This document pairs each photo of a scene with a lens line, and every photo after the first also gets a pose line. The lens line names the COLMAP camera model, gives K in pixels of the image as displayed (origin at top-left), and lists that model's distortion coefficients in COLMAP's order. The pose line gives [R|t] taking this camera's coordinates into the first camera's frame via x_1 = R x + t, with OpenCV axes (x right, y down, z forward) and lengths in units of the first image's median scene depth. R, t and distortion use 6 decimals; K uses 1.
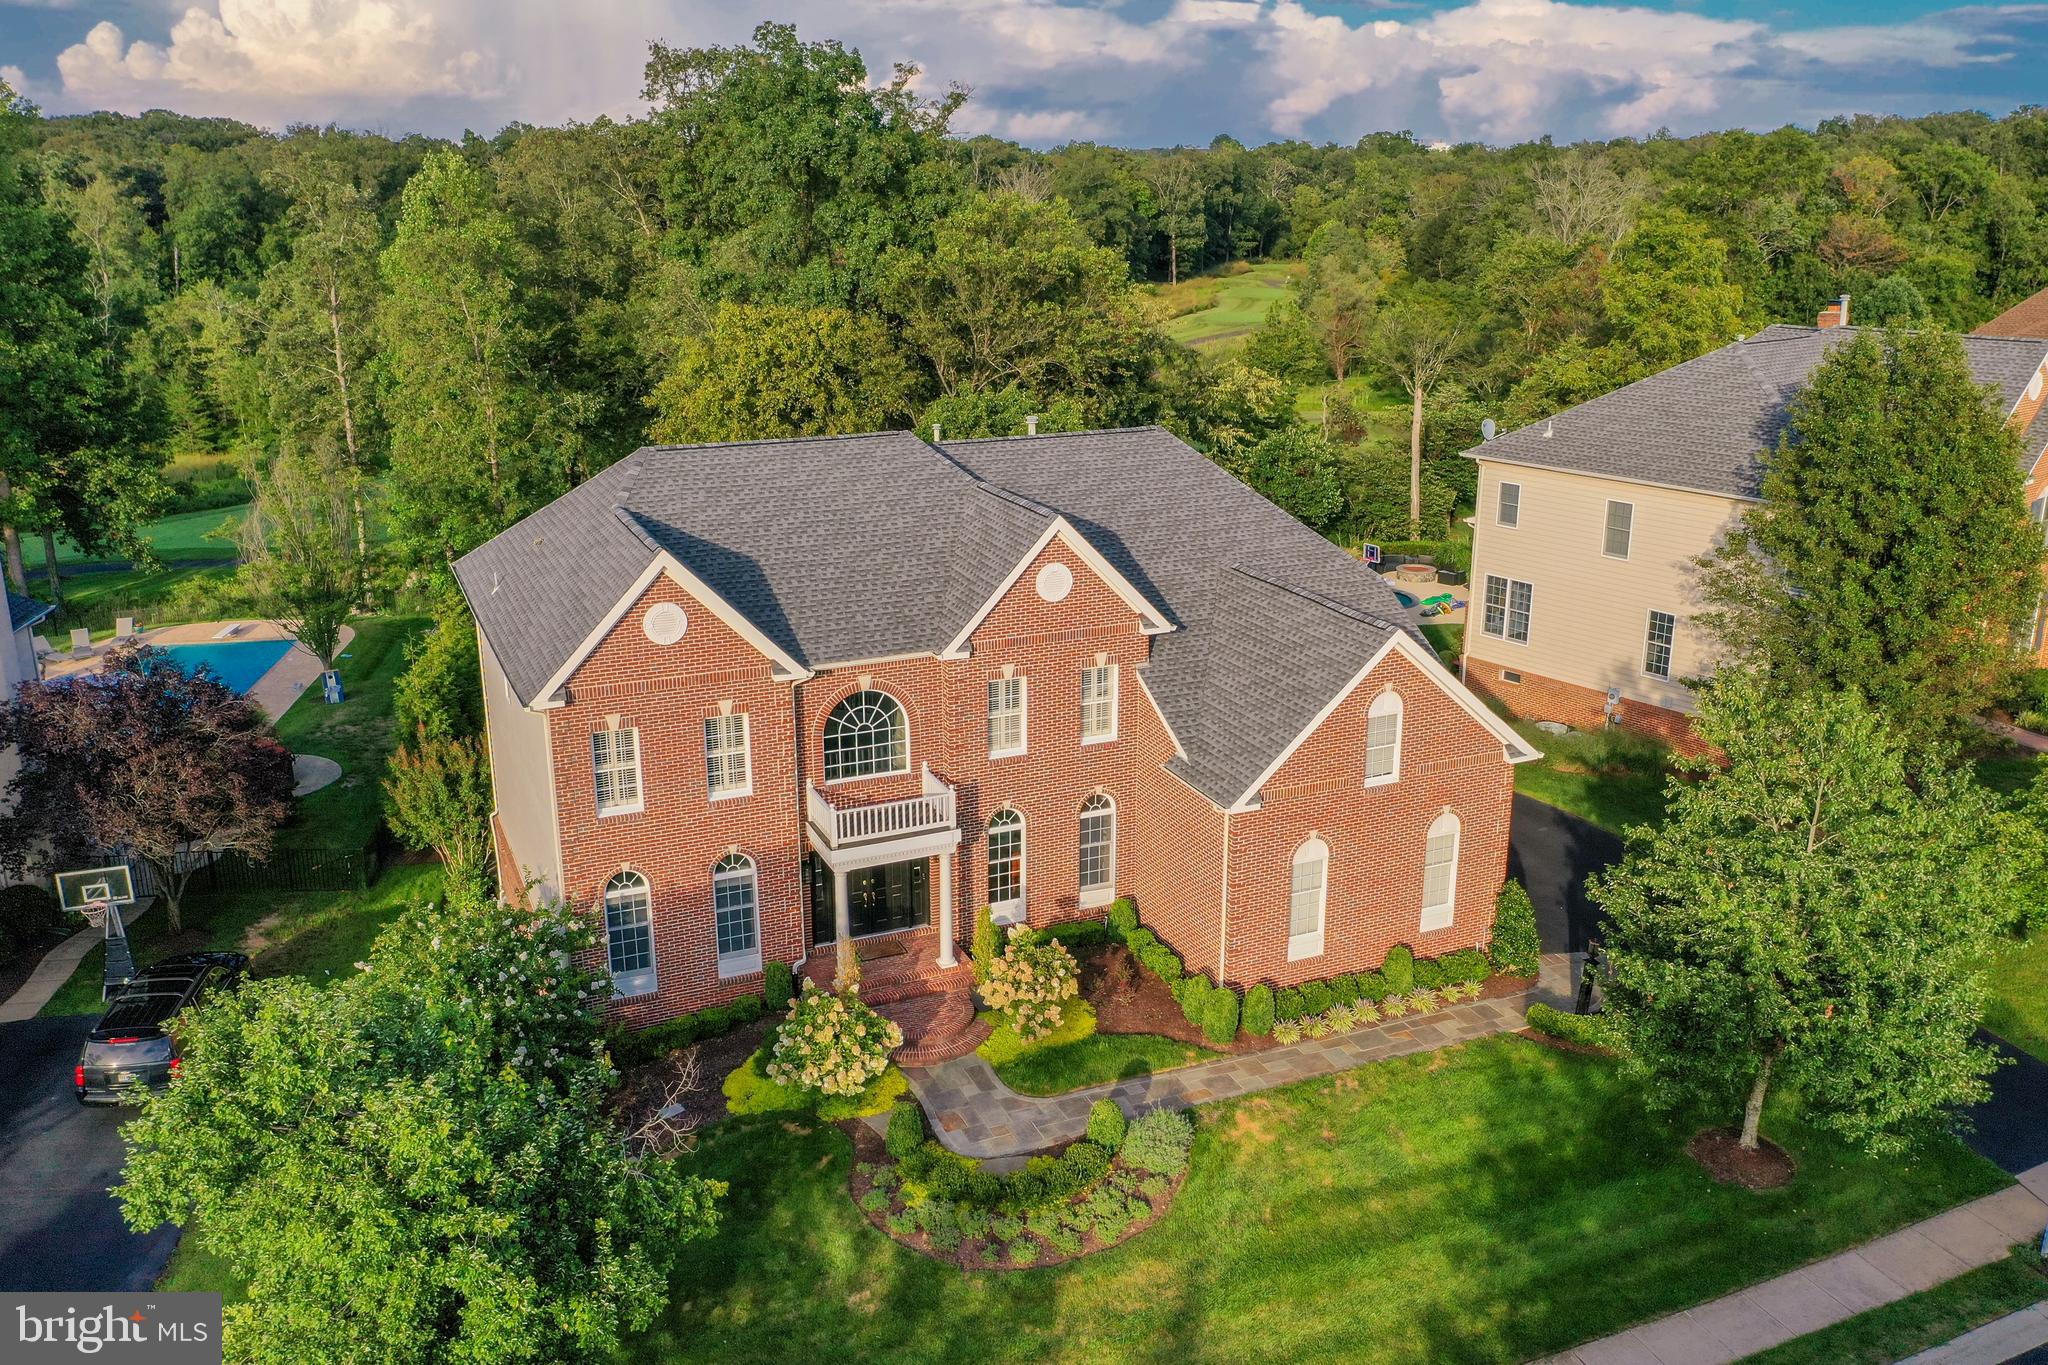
lens RADIAL K [[1781.5, 0, 1061.7], [0, 1781.5, 681.8], [0, 0, 1]] dist [-0.005354, 0.003241]
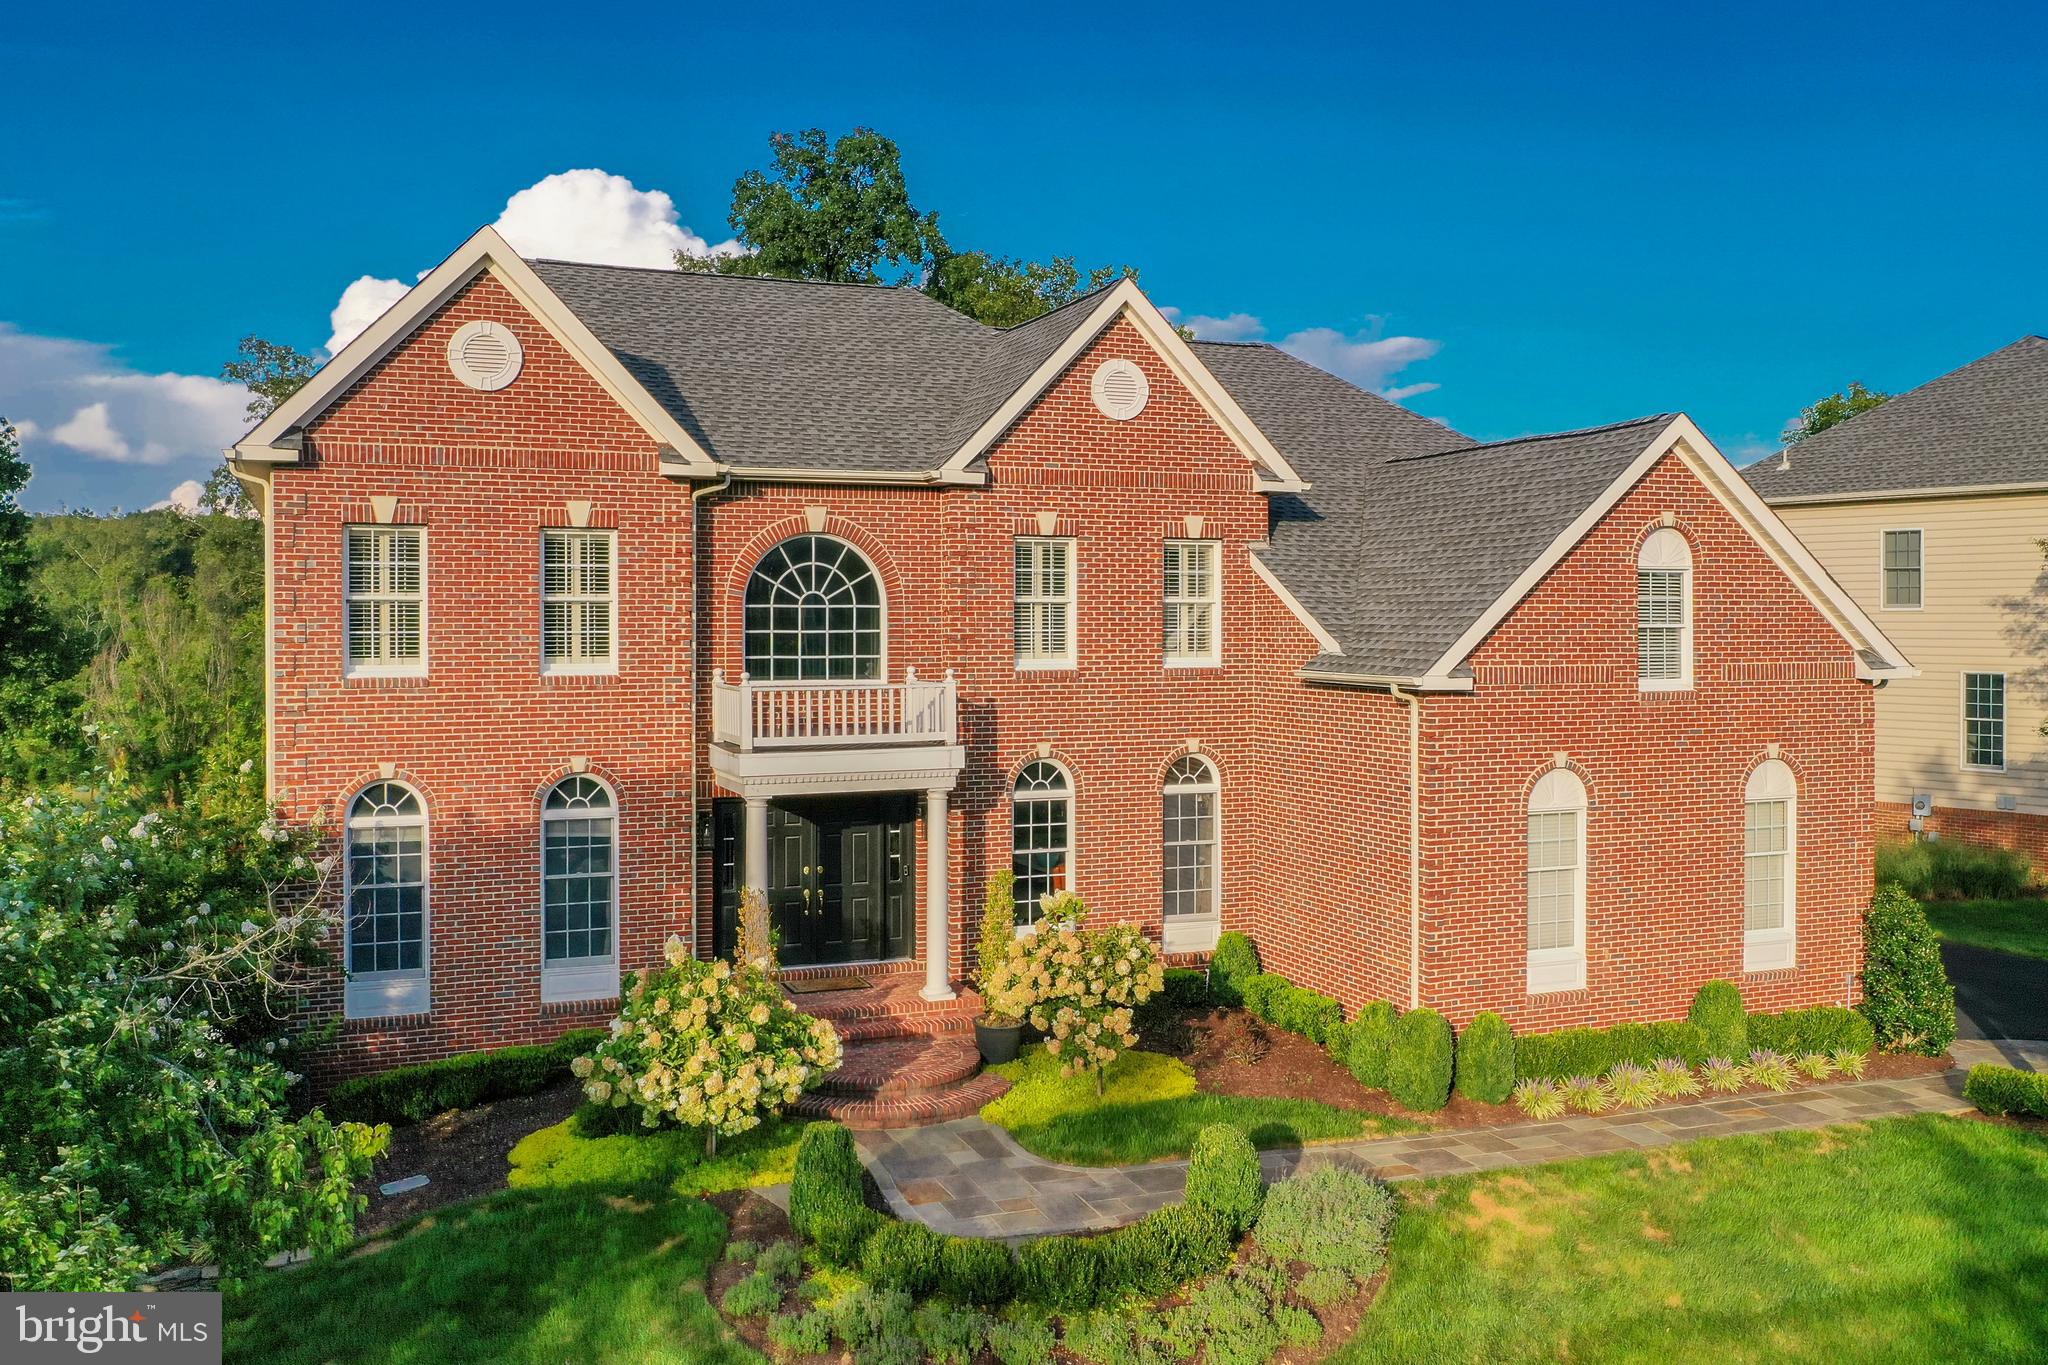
lens RADIAL K [[1781.5, 0, 1061.7], [0, 1781.5, 681.8], [0, 0, 1]] dist [-0.005354, 0.003241]
pose [[0.999215, -0.004109, -0.039396, -0.000372], [-0.007670, 0.955710, -0.294210, 0.237341], [0.038860, 0.294281, 0.954929, 0.425730]]
